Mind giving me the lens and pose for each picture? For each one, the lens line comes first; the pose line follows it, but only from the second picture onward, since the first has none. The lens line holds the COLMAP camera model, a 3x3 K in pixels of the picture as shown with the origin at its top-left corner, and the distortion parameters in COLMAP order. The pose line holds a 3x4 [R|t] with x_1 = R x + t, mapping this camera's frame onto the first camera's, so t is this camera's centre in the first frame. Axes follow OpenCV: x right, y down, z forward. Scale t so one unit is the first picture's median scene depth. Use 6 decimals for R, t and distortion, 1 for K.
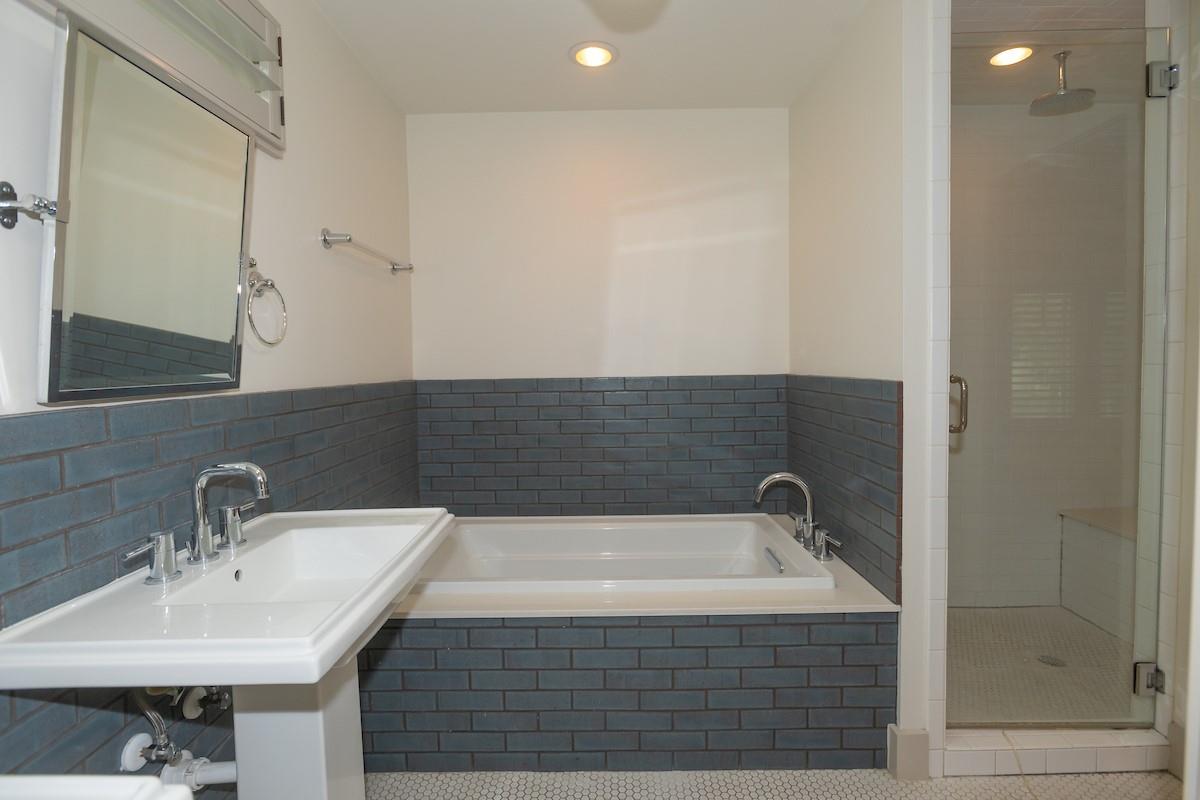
lens RADIAL K [[587.5, 0, 582.9], [0, 587.5, 390.0], [0, 0, 1]] dist [-0.013357, 0.000860]
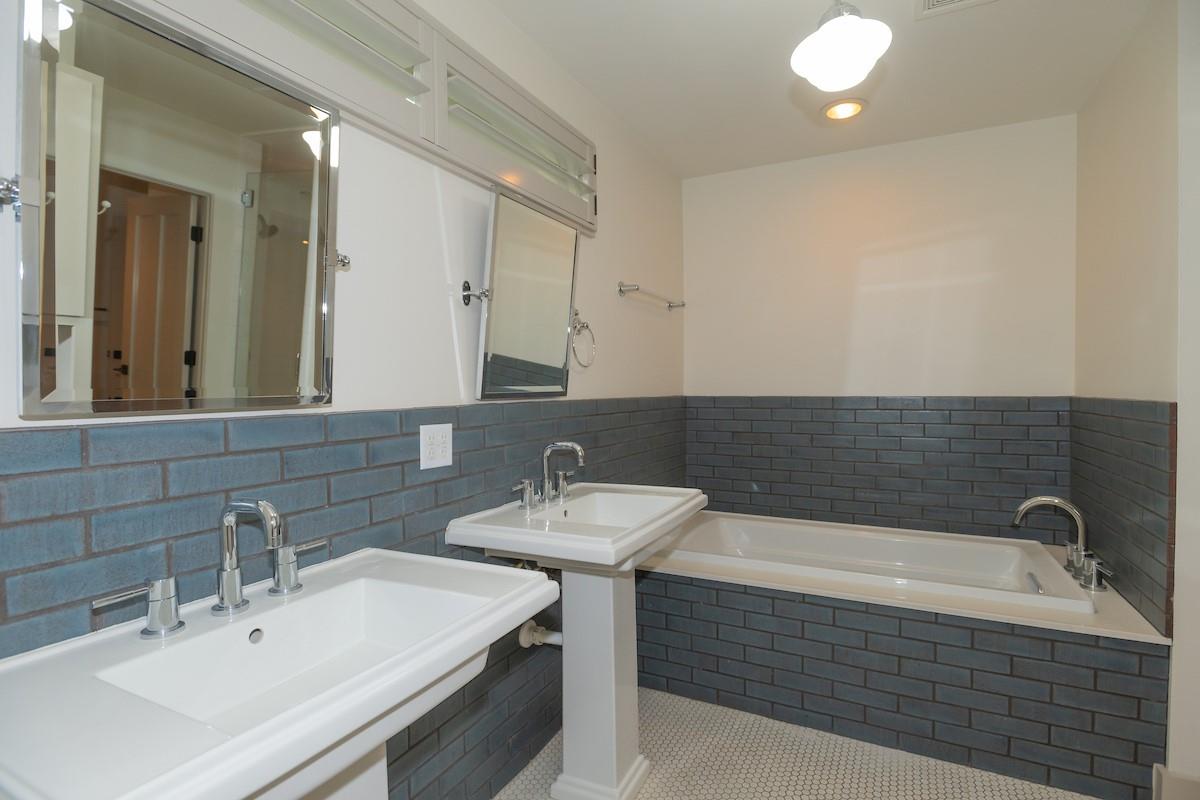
lens RADIAL K [[587.5, 0, 582.9], [0, 587.5, 390.0], [0, 0, 1]] dist [-0.013357, 0.000860]
pose [[0.894264, 0.011692, -0.447388, 0.106701], [-0.028719, 0.999098, -0.031294, 0.022944], [0.446618, 0.040834, 0.893793, -0.281408]]
